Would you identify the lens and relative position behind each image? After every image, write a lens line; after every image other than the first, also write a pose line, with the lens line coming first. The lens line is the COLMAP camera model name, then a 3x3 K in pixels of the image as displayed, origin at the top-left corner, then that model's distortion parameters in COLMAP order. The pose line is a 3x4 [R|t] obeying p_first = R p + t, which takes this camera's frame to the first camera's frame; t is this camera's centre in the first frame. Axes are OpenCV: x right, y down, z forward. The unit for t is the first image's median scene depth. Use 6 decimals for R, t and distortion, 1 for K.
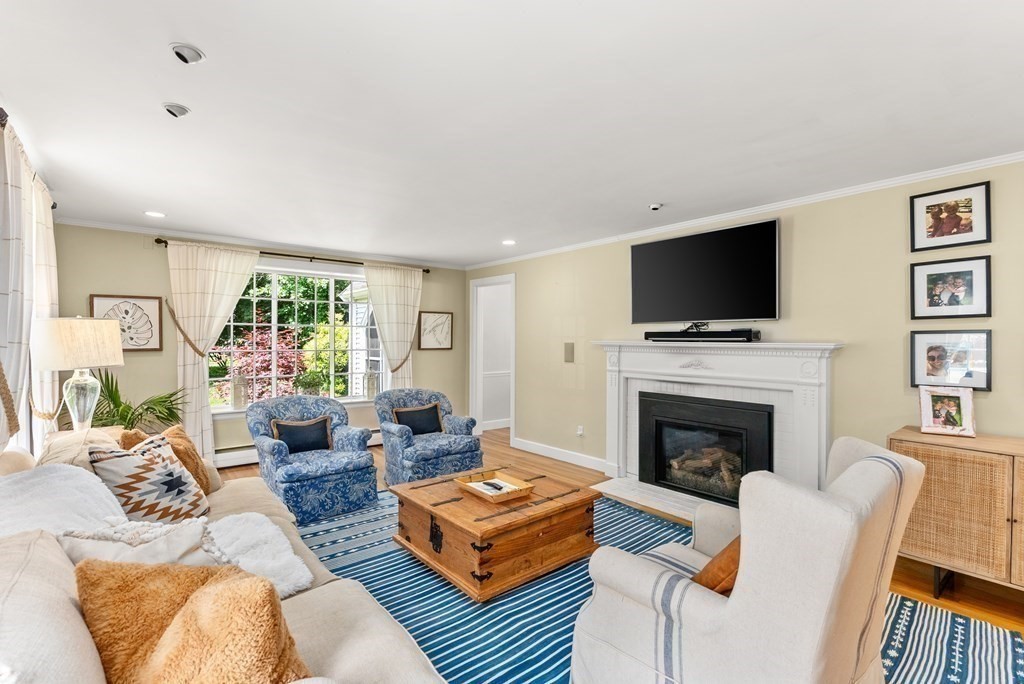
lens RADIAL K [[469.2, 0, 512.9], [0, 469.2, 340.8], [0, 0, 1]] dist [-0.005413, -0.000063]
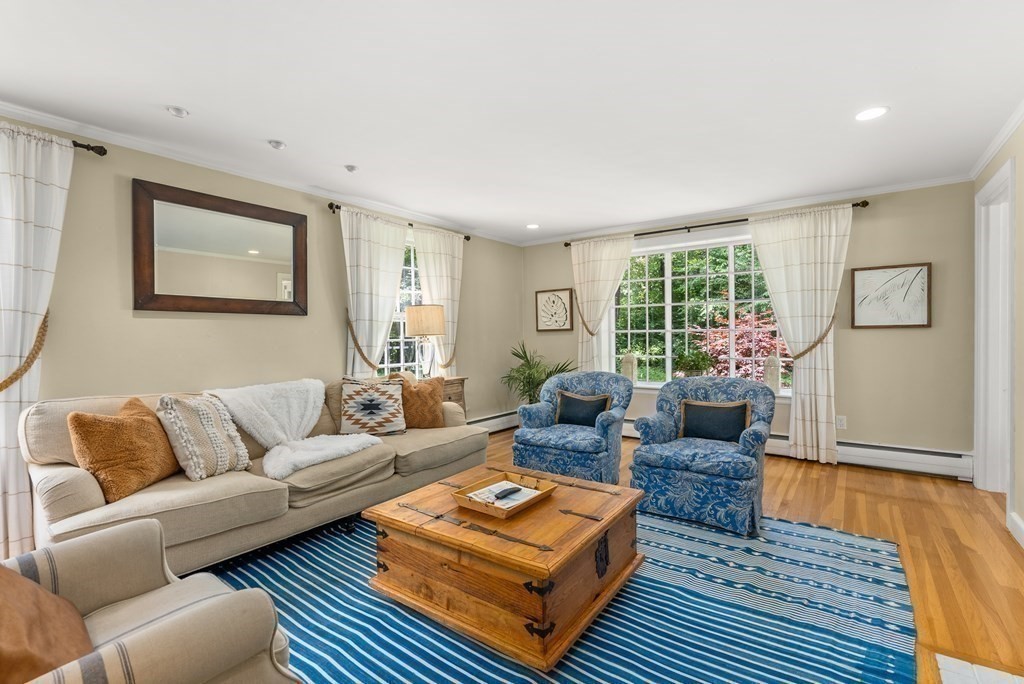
lens RADIAL K [[469.2, 0, 512.9], [0, 469.2, 341.5], [0, 0, 1]] dist [-0.005413, -0.000063]
pose [[0.233917, 0.005646, -0.972240, 0.464219], [0.008209, 0.999936, 0.007782, 0.040854], [0.972222, -0.009801, 0.233856, 0.563149]]
